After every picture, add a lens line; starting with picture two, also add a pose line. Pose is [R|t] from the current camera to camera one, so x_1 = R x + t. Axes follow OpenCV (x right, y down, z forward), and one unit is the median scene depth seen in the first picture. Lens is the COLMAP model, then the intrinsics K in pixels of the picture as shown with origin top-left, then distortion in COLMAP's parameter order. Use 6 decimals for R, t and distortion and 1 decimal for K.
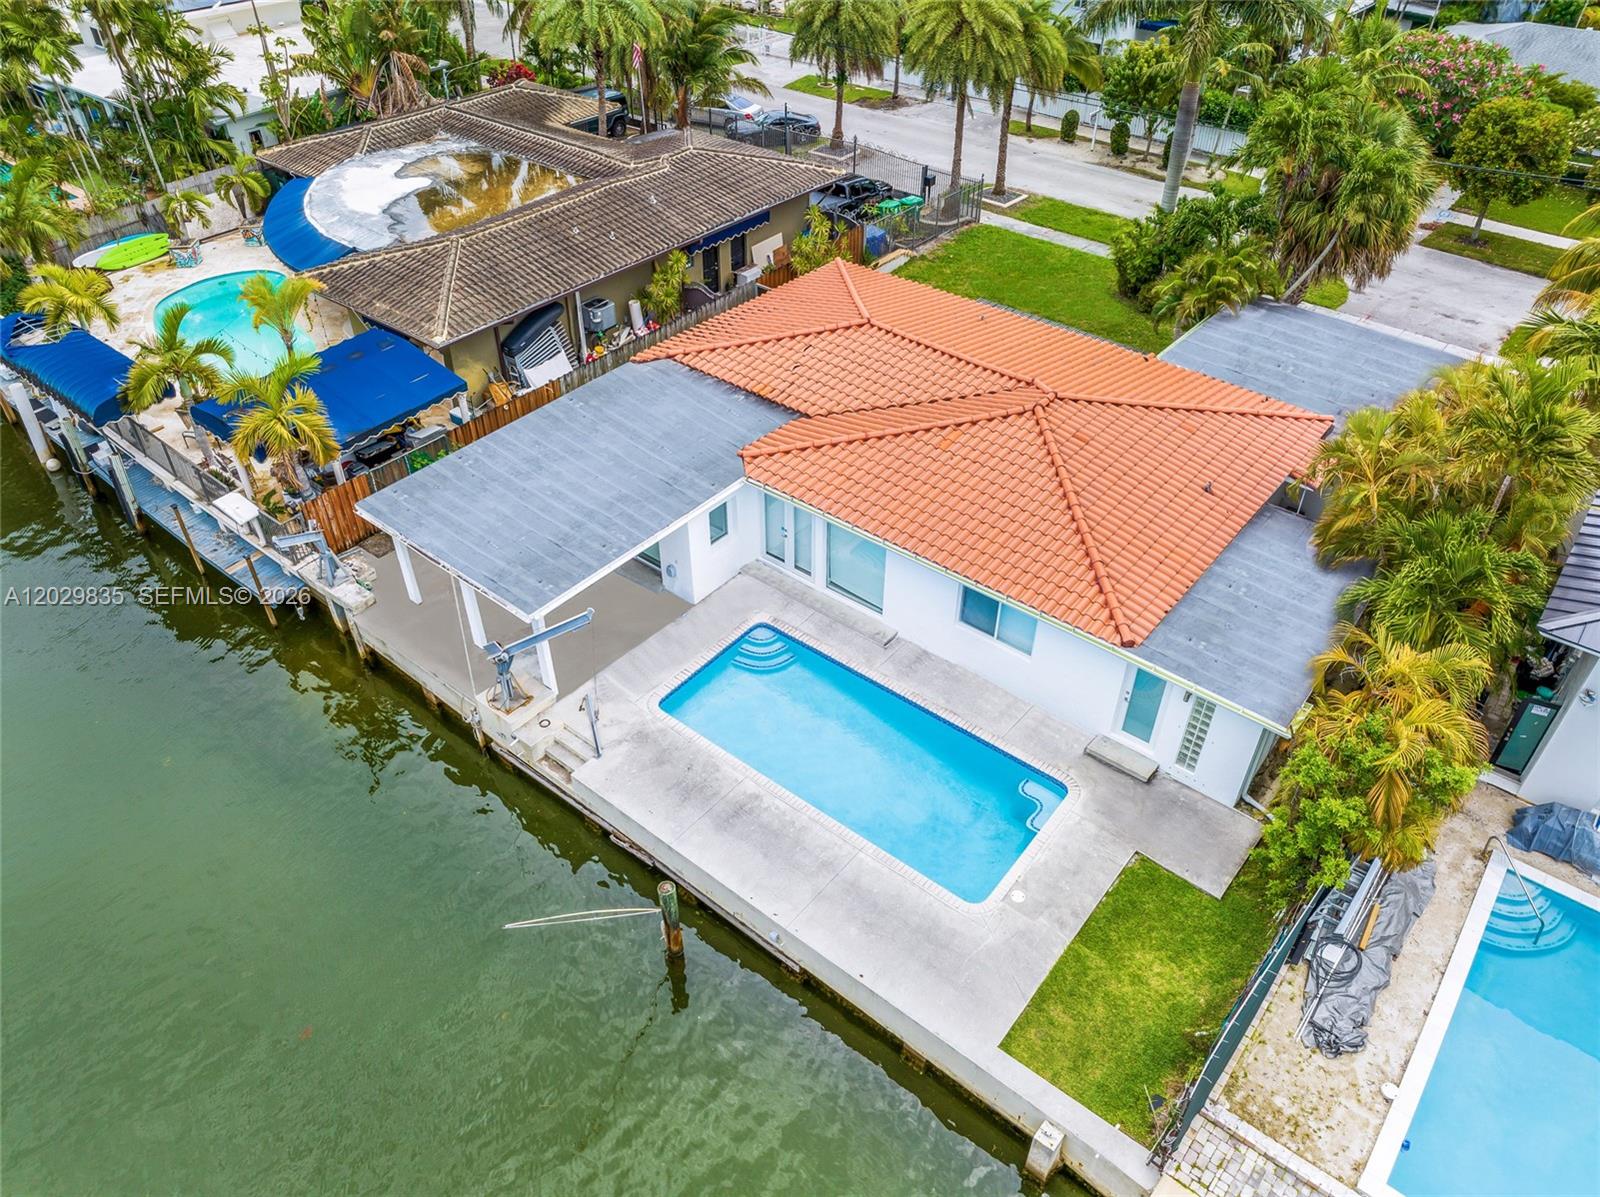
lens RADIAL K [[1120.6, 0, 808.7], [0, 1120.6, 602.4], [0, 0, 1]] dist [-0.044197, 0.001905]
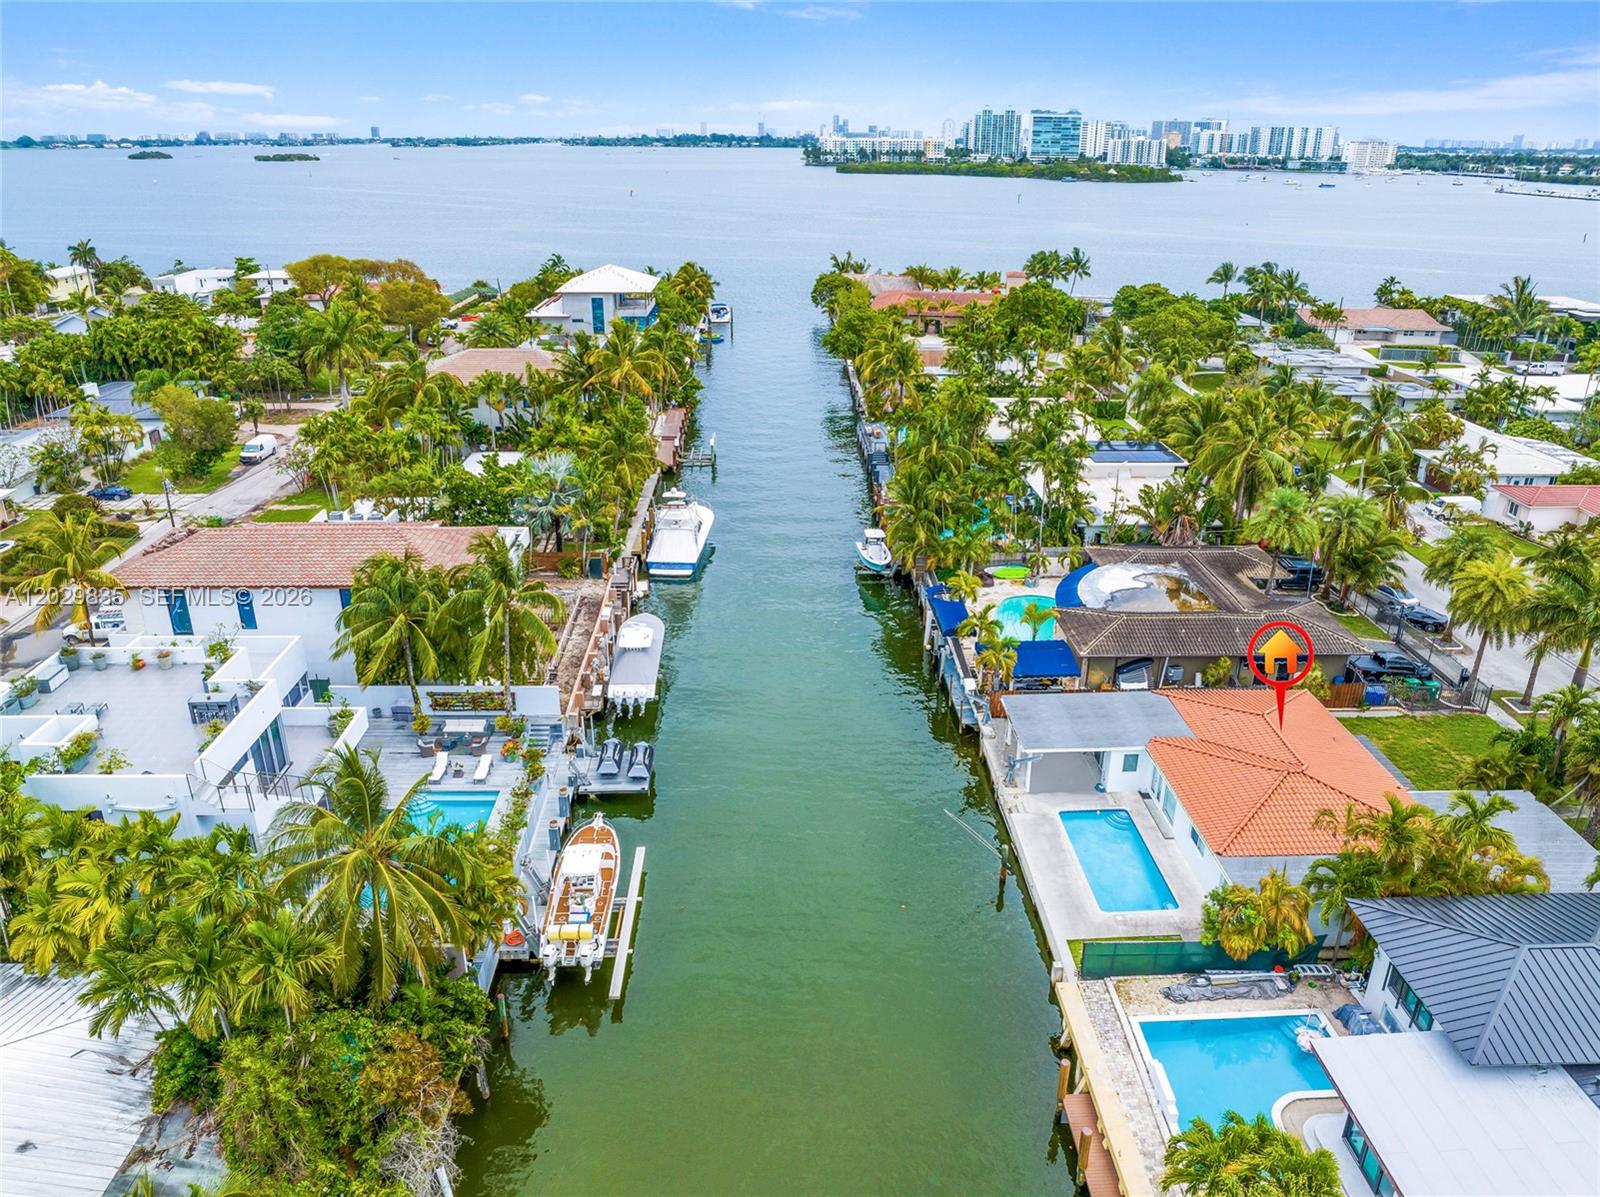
lens RADIAL K [[1126.3, 0, 795.4], [0, 1126.3, 598.6], [0, 0, 1]] dist [-0.041979, 0.006656]
pose [[0.650591, 0.285692, -0.703641, 0.771978], [-0.482152, 0.871237, -0.092062, 0.137548], [0.586737, 0.399156, 0.704566, -0.874429]]
